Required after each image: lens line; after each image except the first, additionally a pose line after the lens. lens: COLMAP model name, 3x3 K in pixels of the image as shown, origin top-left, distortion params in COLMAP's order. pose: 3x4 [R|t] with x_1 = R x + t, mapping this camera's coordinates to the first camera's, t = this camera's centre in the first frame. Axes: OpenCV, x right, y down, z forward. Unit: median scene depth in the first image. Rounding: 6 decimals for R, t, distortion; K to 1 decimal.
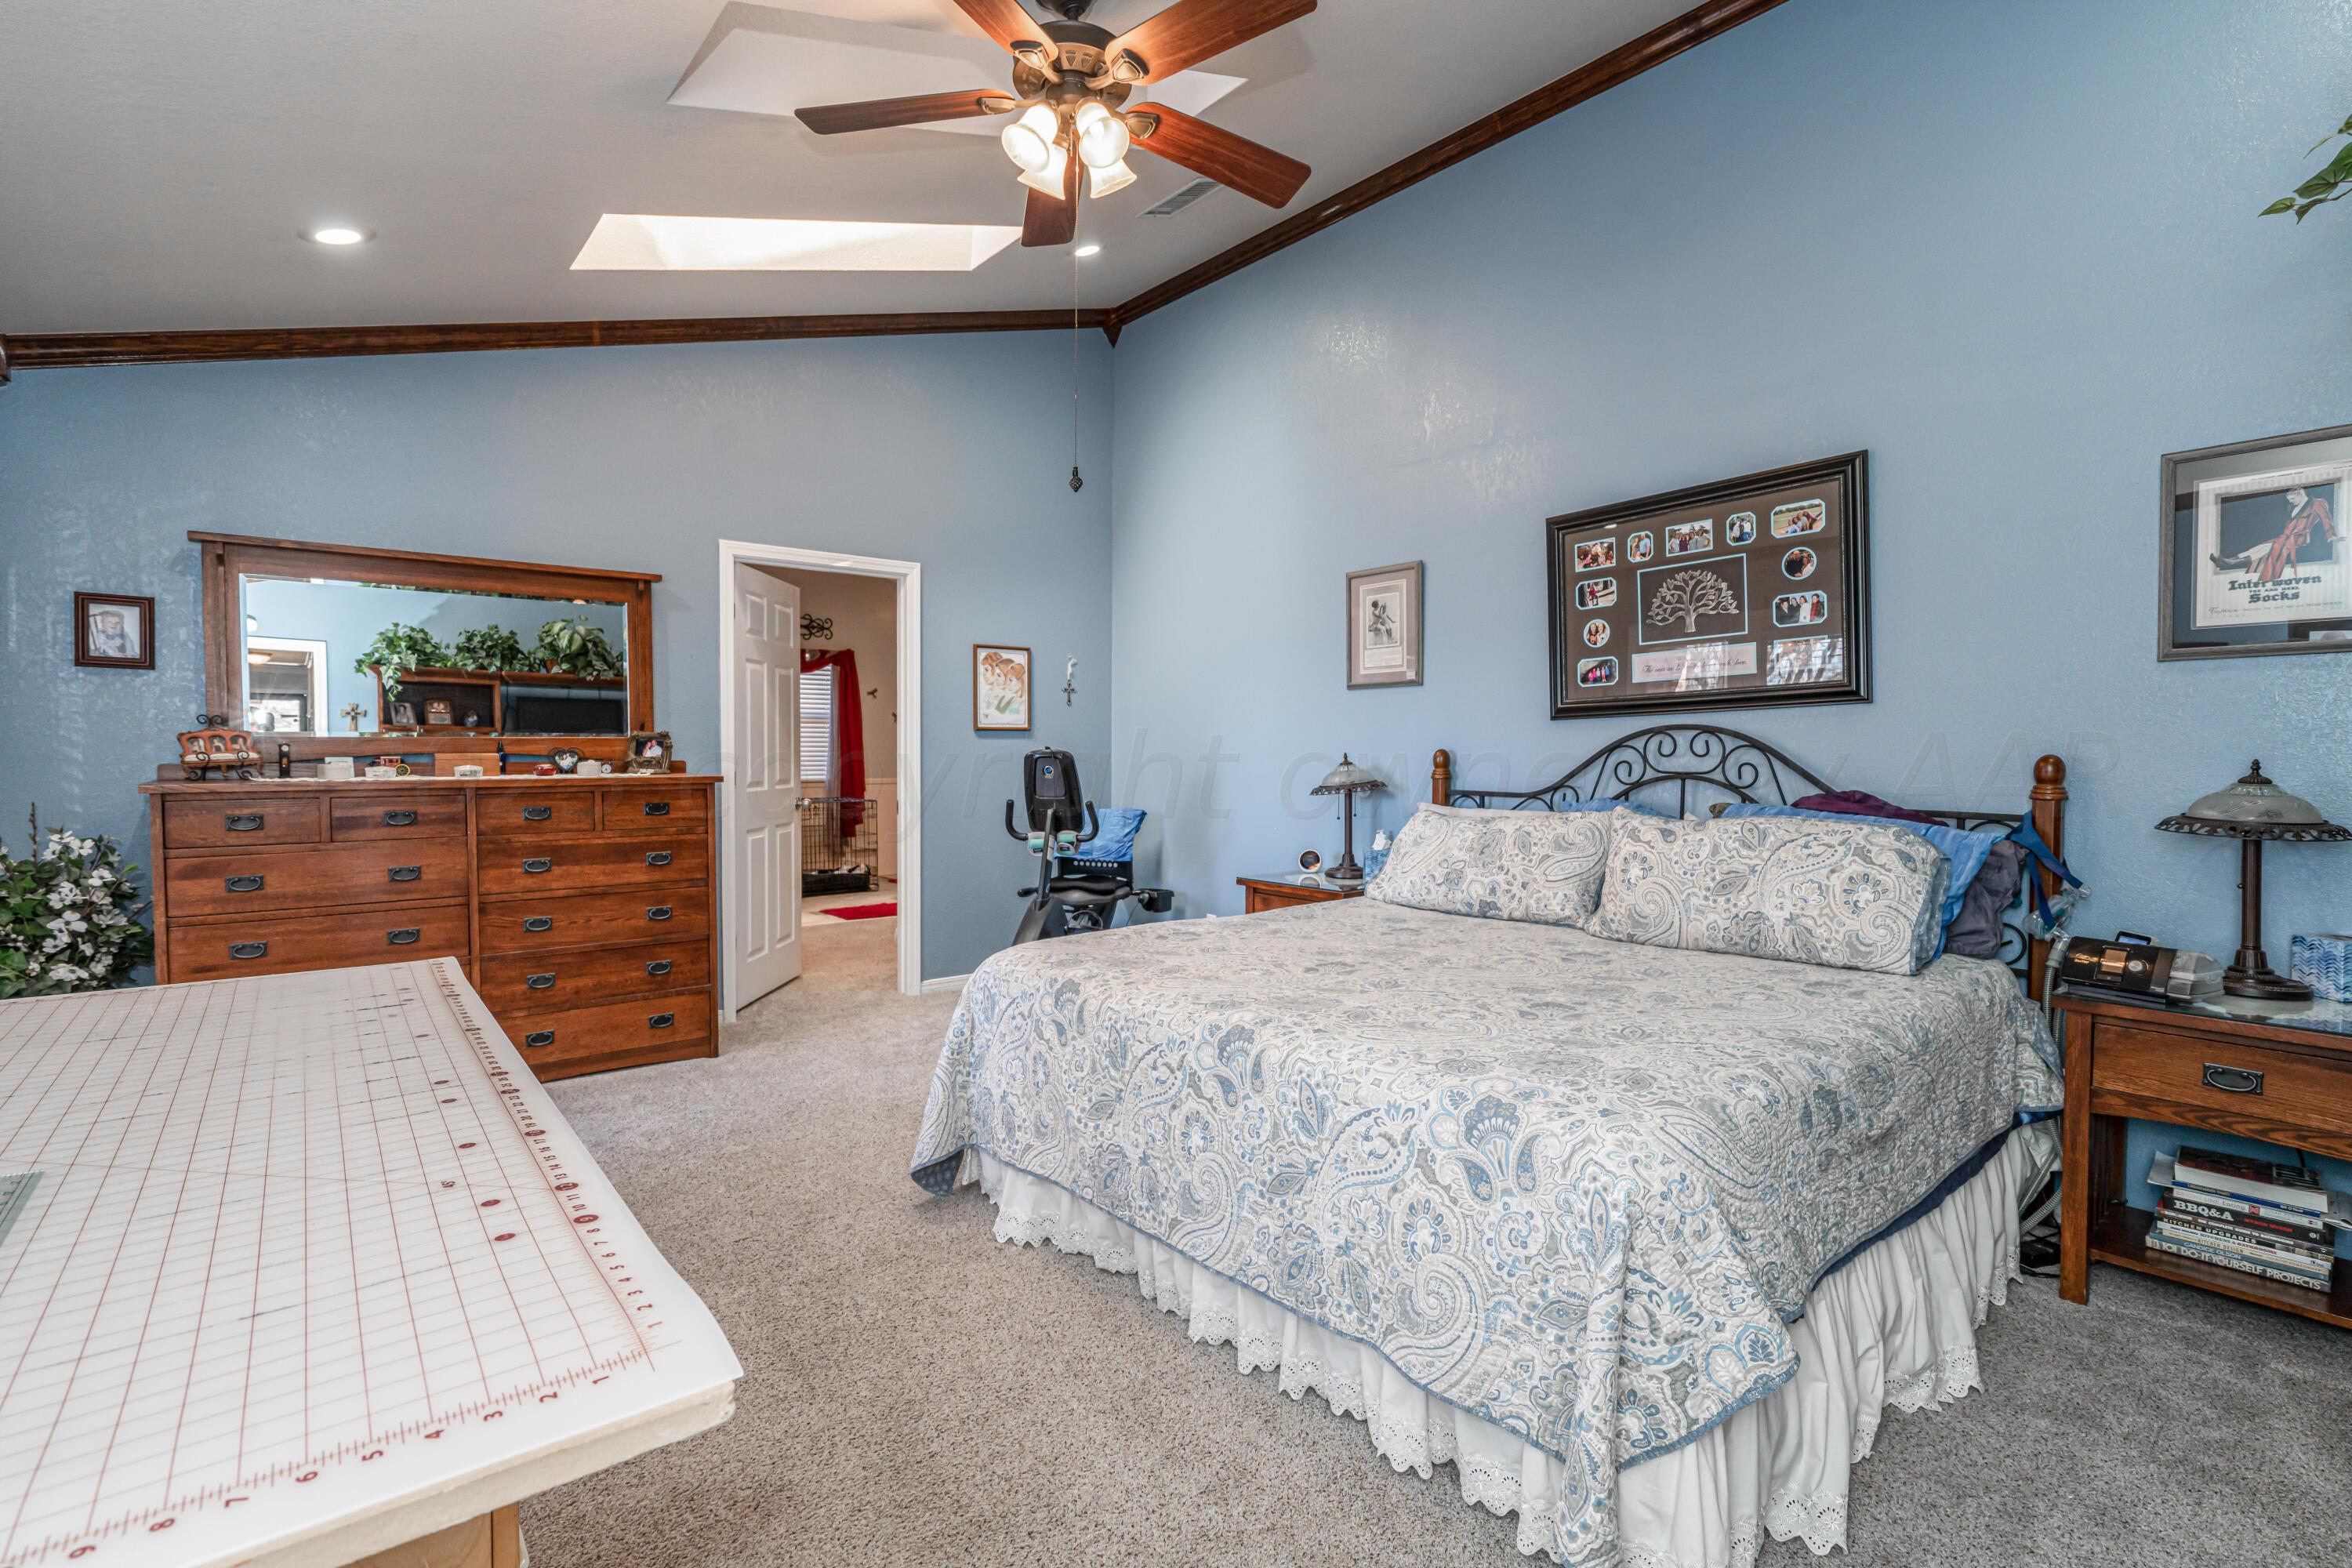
lens RADIAL K [[1065.0, 0, 1166.7], [0, 1065.0, 771.6], [0, 0, 1]] dist [-0.001214, 0.000016]
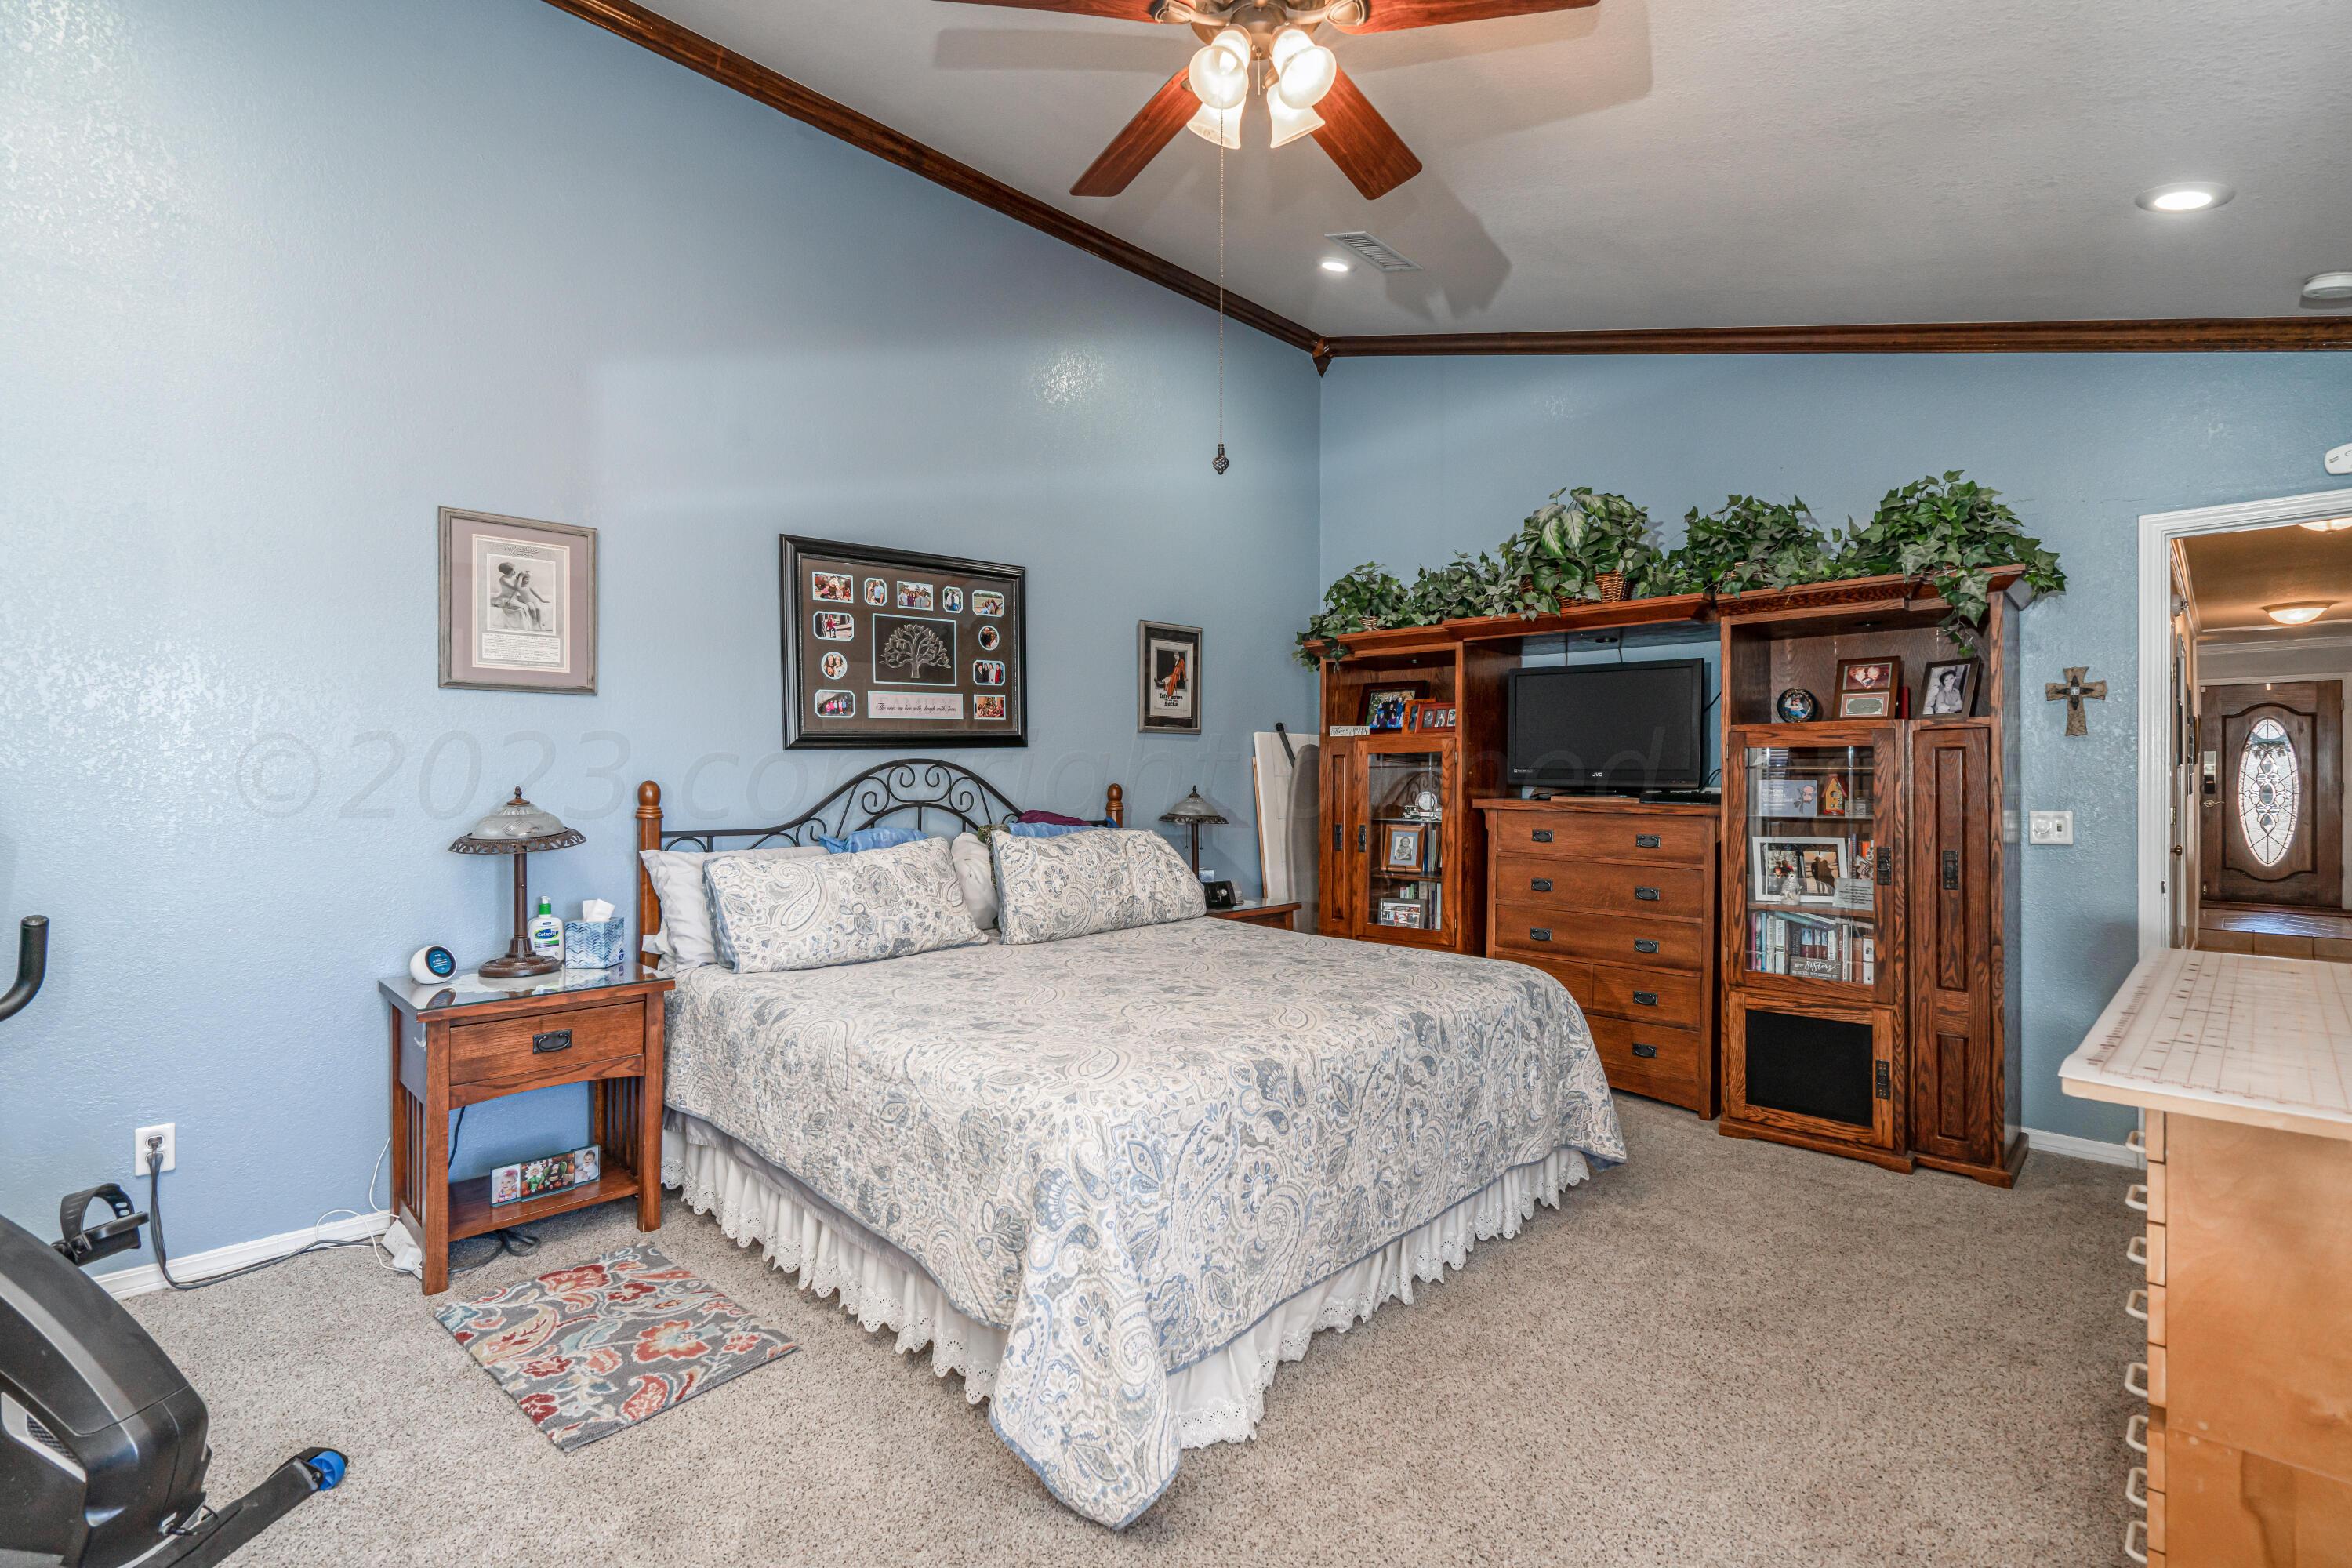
lens RADIAL K [[1065.0, 0, 1167.9], [0, 1065.0, 775.2], [0, 0, 1]] dist [-0.001214, 0.000016]
pose [[-0.081704, 0.001824, 0.996655, -0.649696], [0.019210, 0.999815, -0.000255, -0.020693], [-0.996471, 0.019125, -0.081724, 0.801065]]
